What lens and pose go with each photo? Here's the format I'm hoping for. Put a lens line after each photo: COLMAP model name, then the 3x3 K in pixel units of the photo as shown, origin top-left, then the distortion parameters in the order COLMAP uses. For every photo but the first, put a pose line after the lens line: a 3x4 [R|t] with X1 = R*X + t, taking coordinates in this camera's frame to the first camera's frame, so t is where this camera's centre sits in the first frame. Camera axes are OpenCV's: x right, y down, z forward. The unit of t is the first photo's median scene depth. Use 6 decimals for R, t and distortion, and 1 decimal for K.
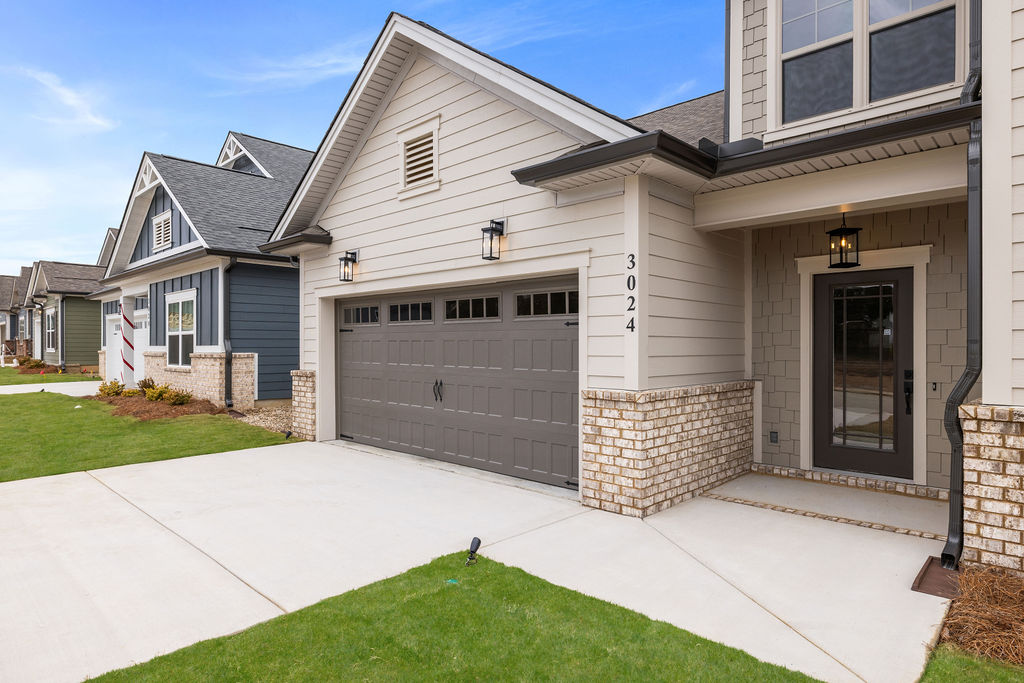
lens RADIAL K [[595.7, 0, 513.5], [0, 595.7, 345.8], [0, 0, 1]] dist [0.006067, -0.000772]
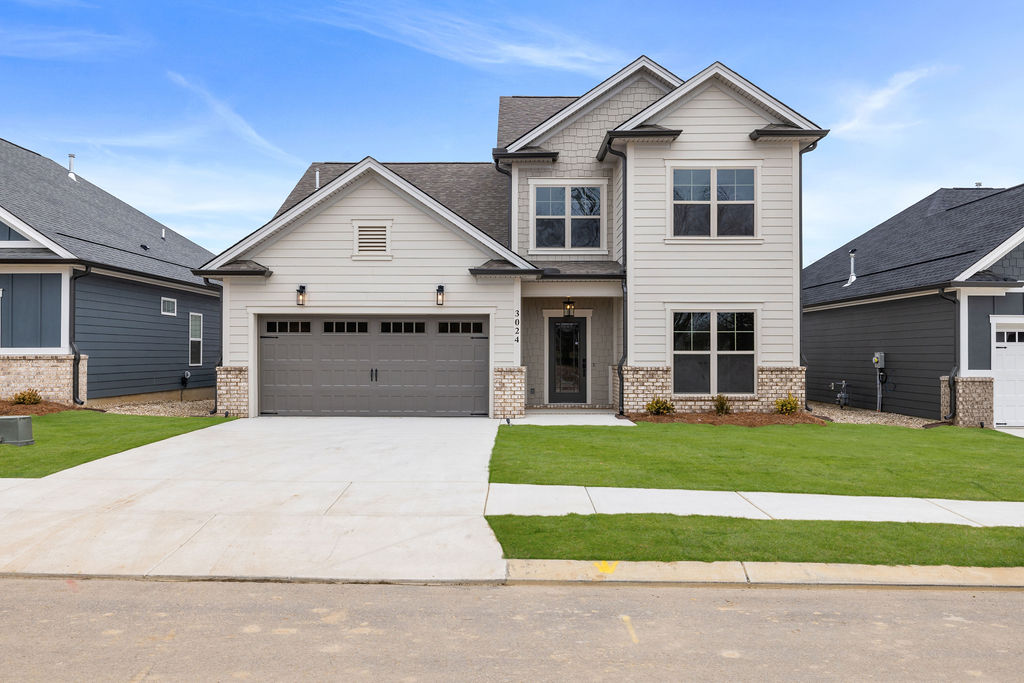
lens RADIAL K [[815.9, 0, 510.5], [0, 815.9, 342.3], [0, 0, 1]] dist [-0.013557, -0.002383]
pose [[0.722991, 0.009137, 0.690797, -1.669541], [-0.000338, 0.999917, -0.012872, 0.014364], [-0.690857, 0.009073, 0.722934, -1.084728]]
